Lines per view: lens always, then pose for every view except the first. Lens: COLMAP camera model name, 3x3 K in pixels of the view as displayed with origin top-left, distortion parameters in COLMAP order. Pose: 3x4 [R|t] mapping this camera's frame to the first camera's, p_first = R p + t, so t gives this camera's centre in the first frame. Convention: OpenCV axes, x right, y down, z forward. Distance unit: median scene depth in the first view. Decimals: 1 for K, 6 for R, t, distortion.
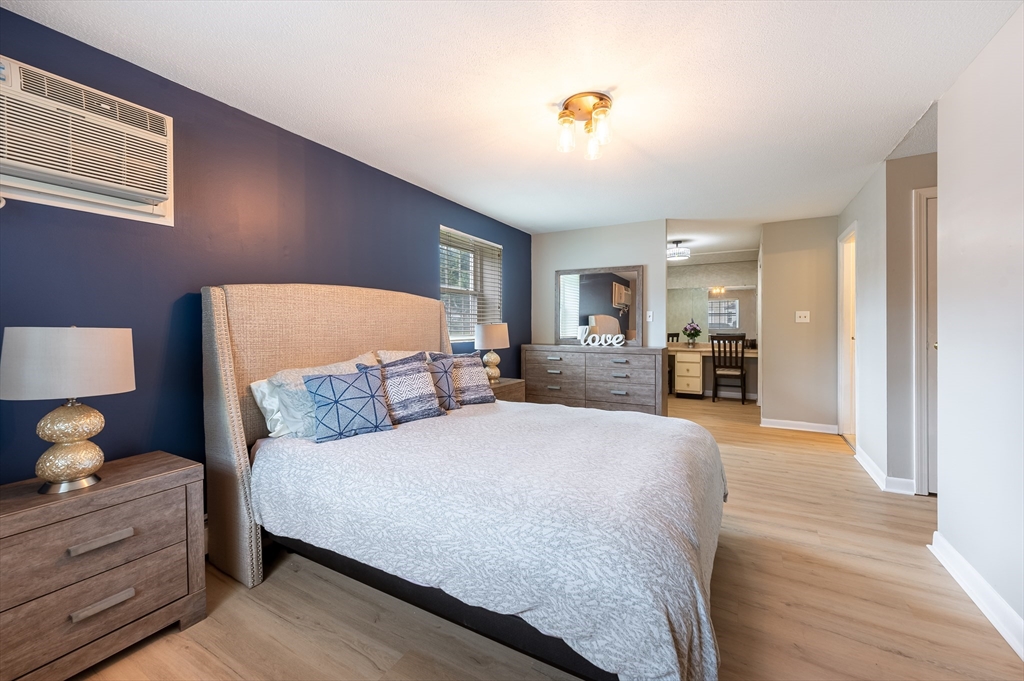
lens RADIAL K [[416.3, 0, 514.2], [0, 416.3, 327.2], [0, 0, 1]] dist [0.000288, 0.000044]
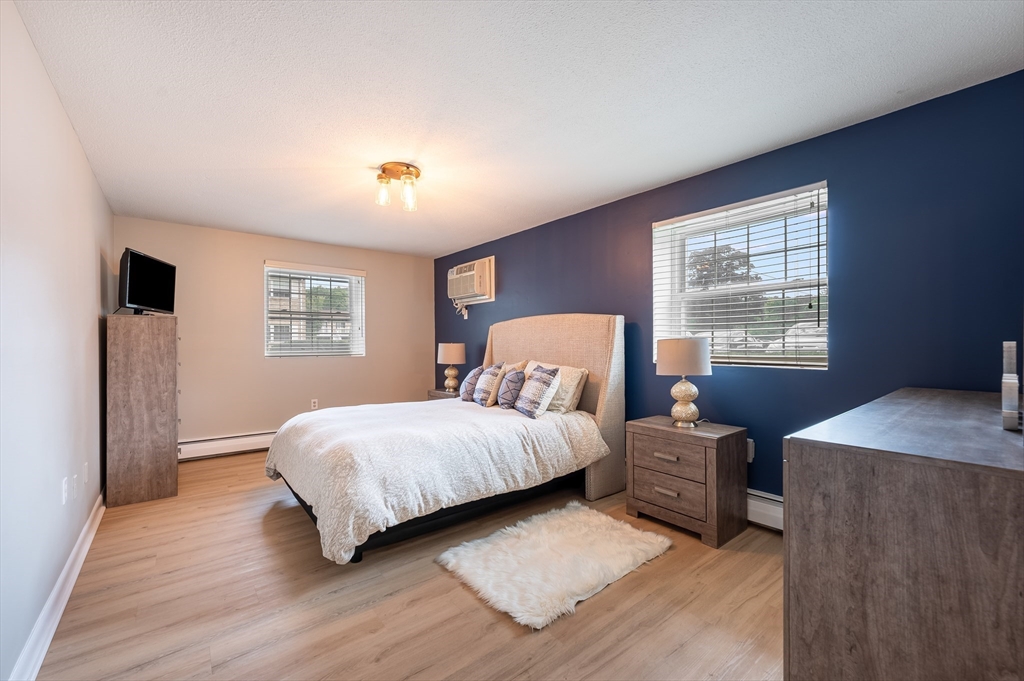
lens RADIAL K [[415.3, 0, 509.8], [0, 415.3, 340.1], [0, 0, 1]] dist [-0.000485, 0.000112]
pose [[-0.386387, 0.003161, -0.922331, 0.528955], [0.002288, 0.999994, 0.002468, -0.008624], [0.922334, -0.001156, -0.386392, 0.789267]]
